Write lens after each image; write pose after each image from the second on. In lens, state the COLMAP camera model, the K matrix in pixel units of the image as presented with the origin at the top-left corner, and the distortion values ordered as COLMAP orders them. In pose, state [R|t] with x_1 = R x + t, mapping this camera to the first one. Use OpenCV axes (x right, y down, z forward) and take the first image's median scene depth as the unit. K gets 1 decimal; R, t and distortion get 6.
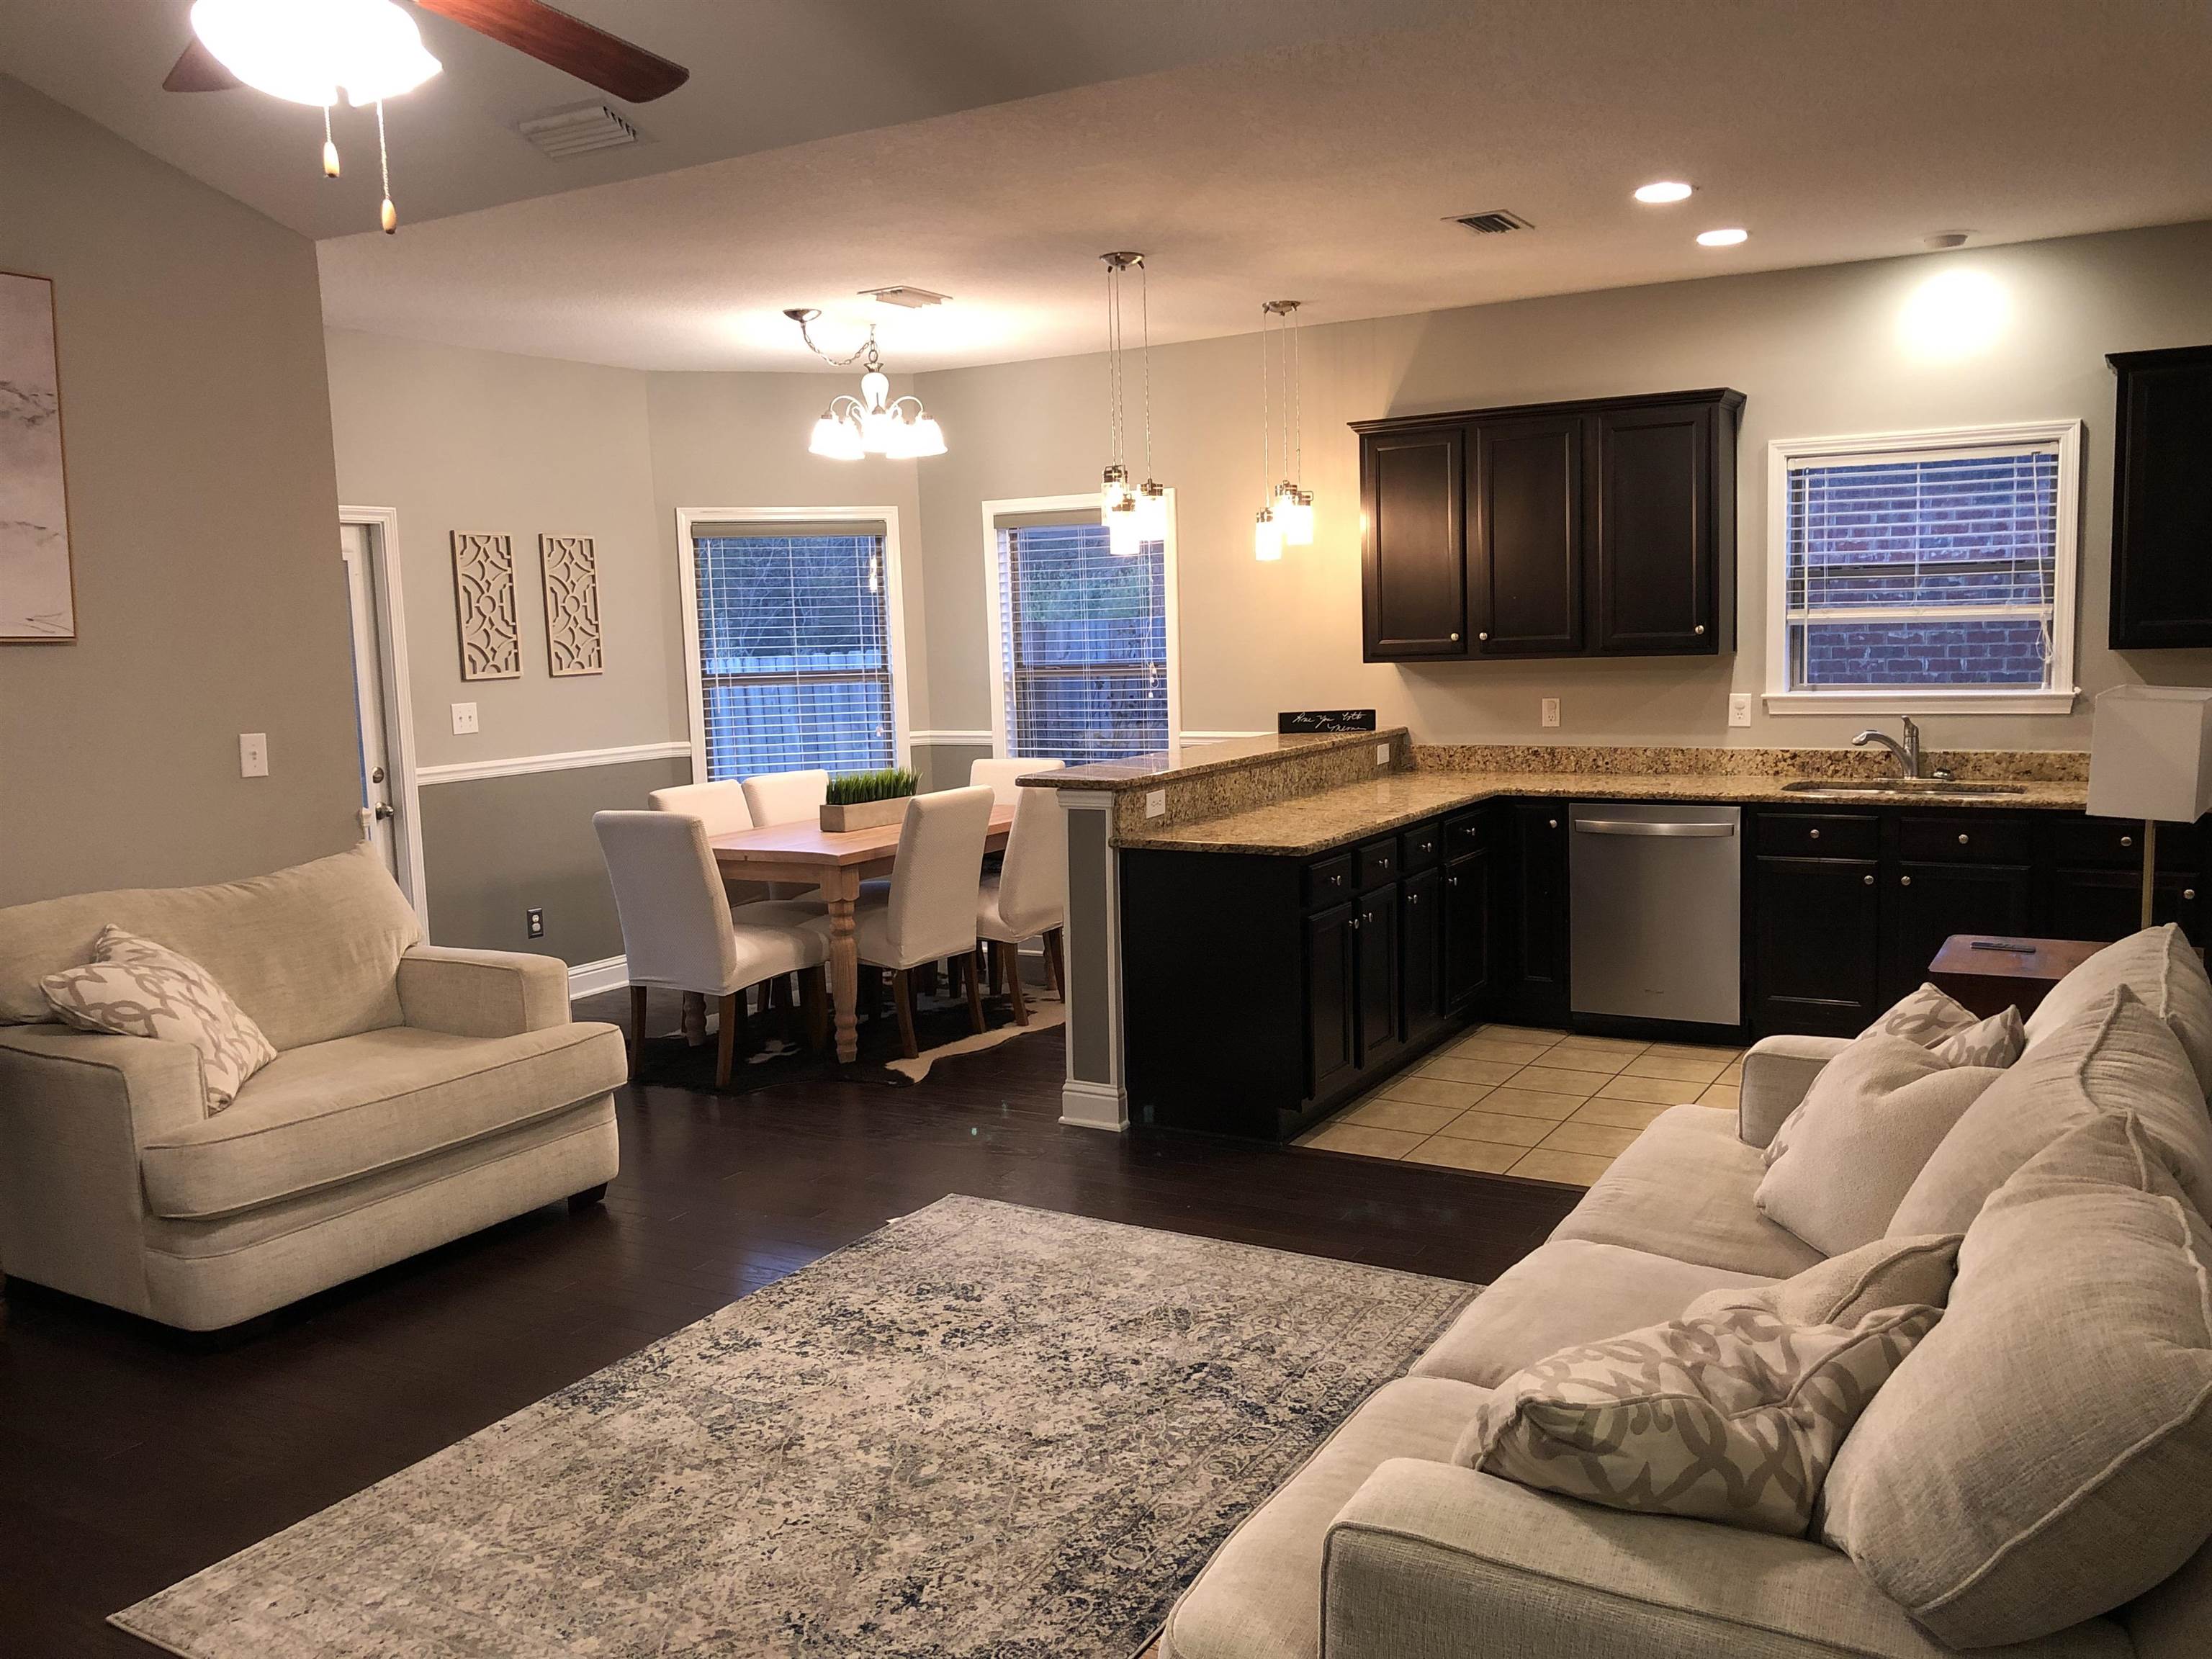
lens RADIAL K [[1805.1, 0, 1132.8], [0, 1805.1, 823.2], [0, 0, 1]] dist [0.083260, -0.150723]
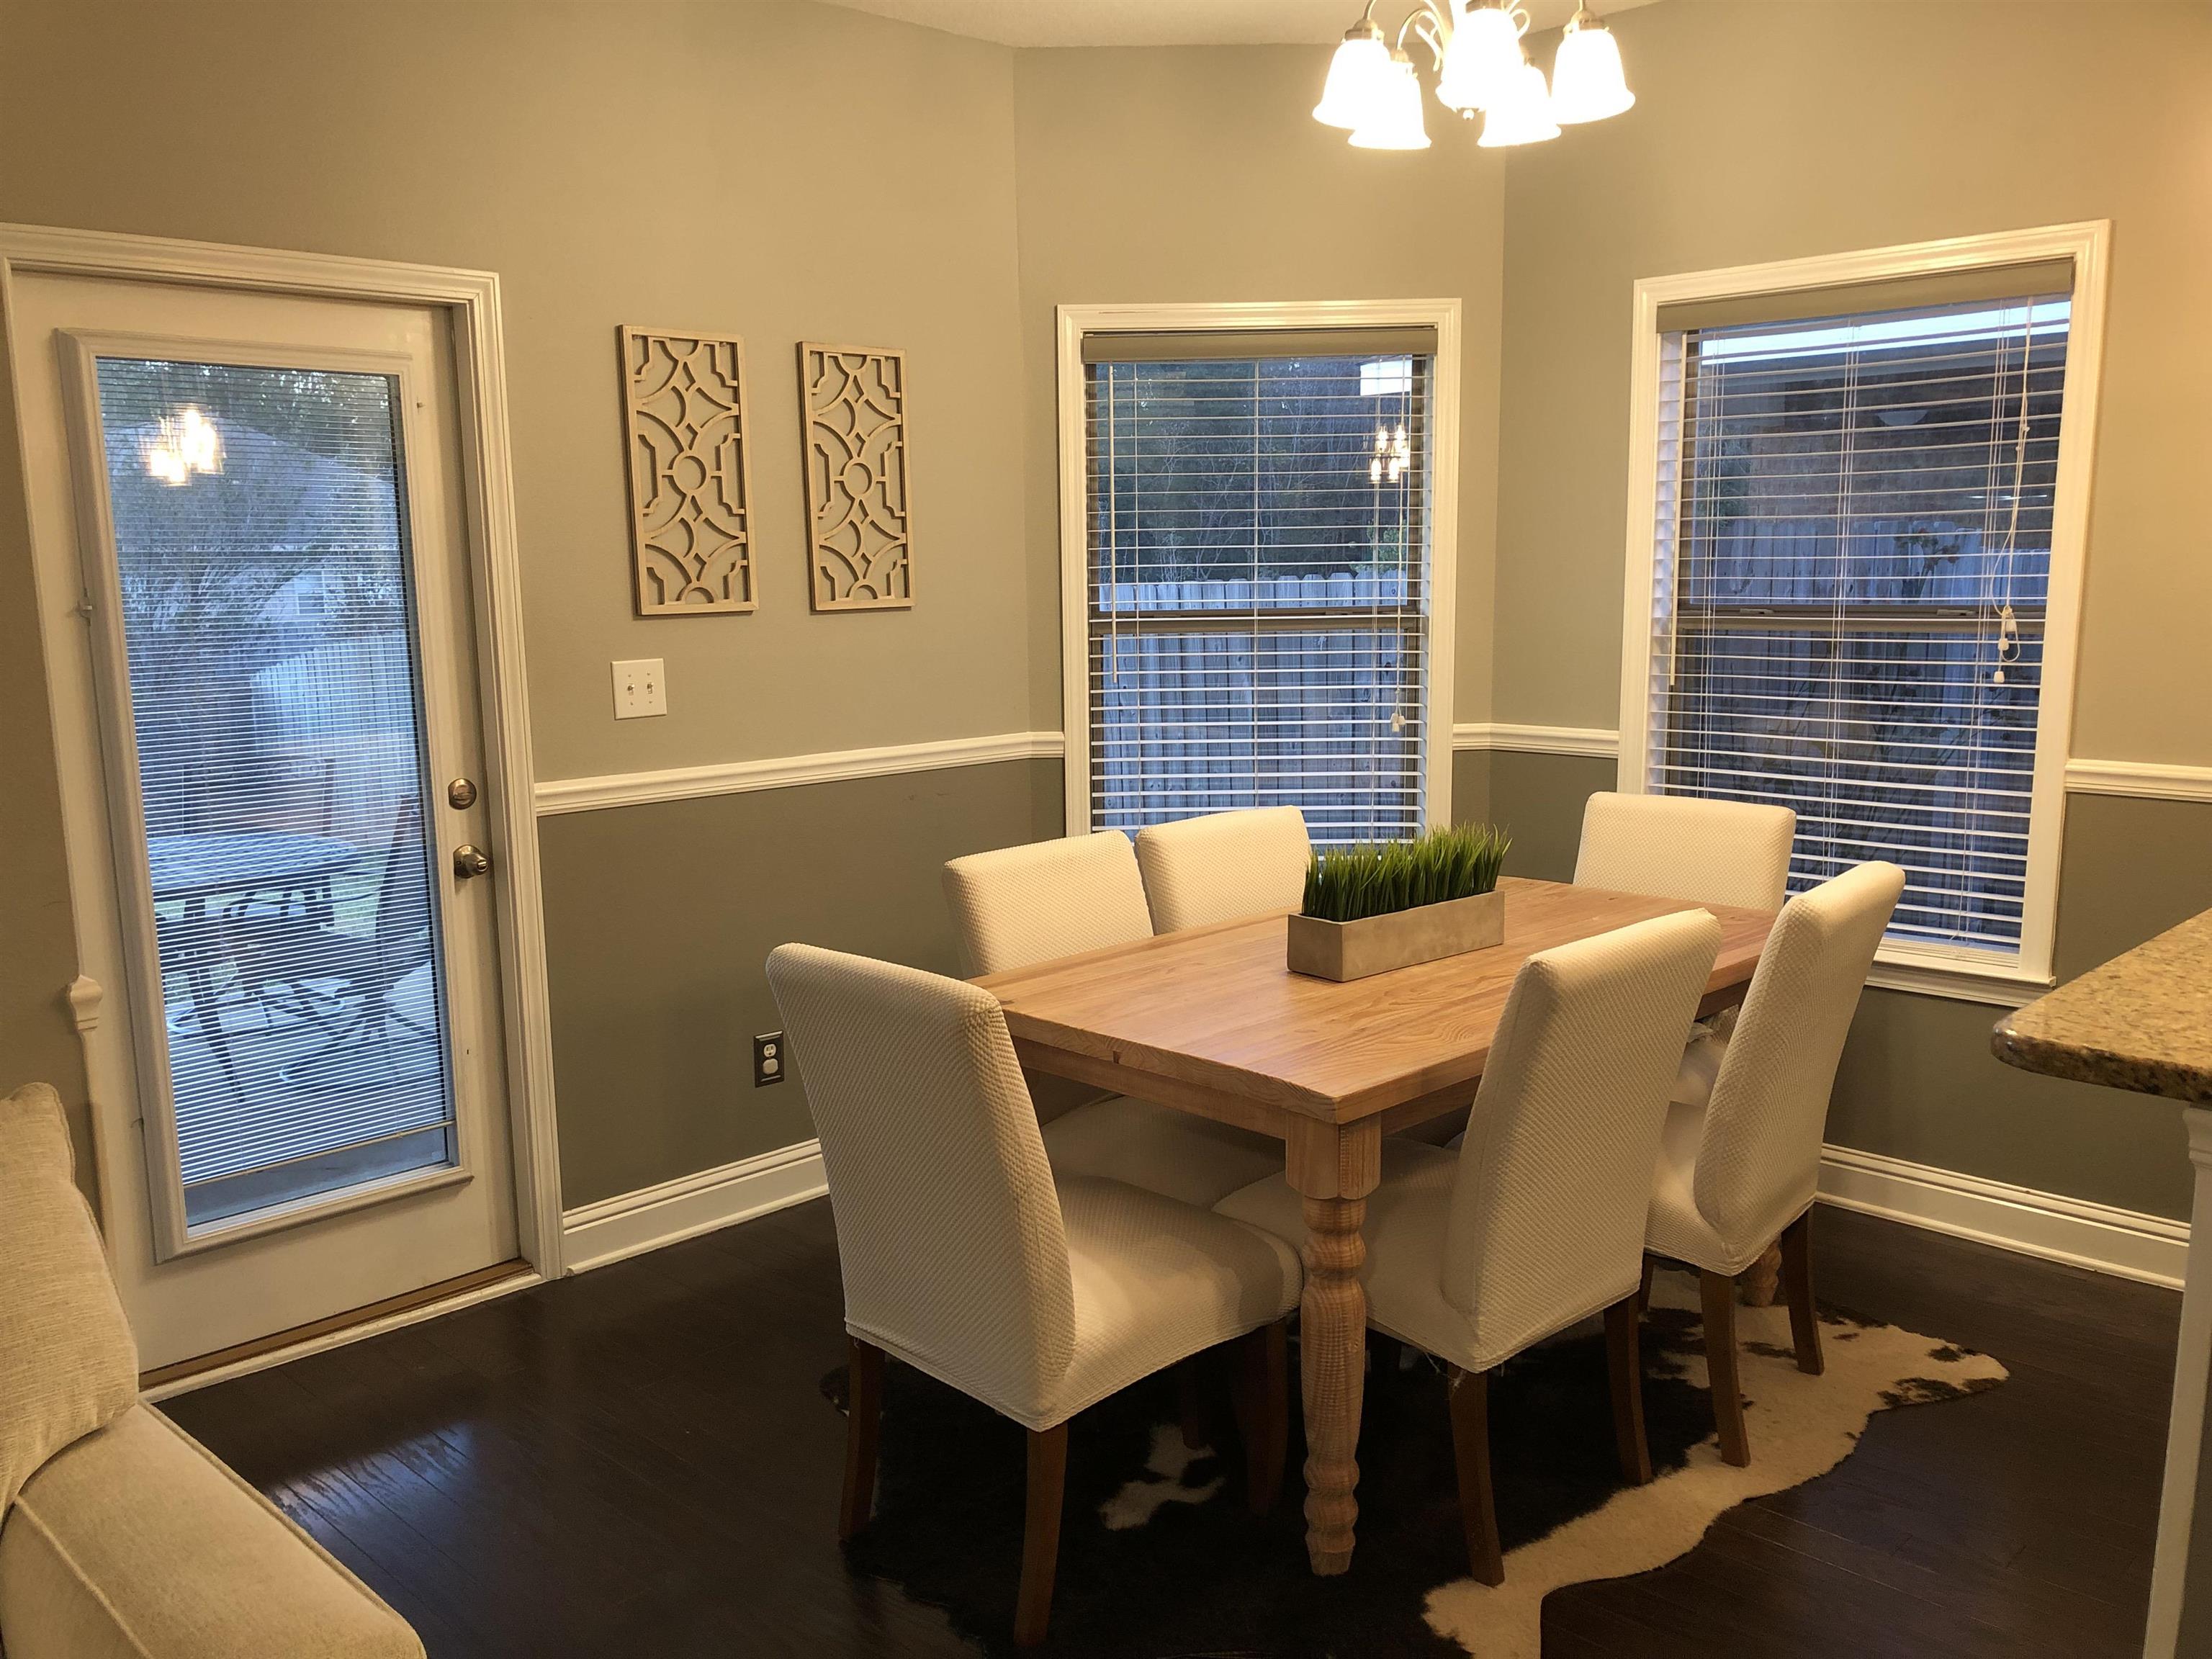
lens RADIAL K [[1817.9, 0, 1069.2], [0, 1817.9, 873.4], [0, 0, 1]] dist [0.083610, -0.177650]
pose [[0.959517, 0.062572, -0.274613, -0.093115], [-0.044914, 0.996526, 0.070130, -0.045155], [0.278047, -0.054957, 0.958994, 0.503019]]
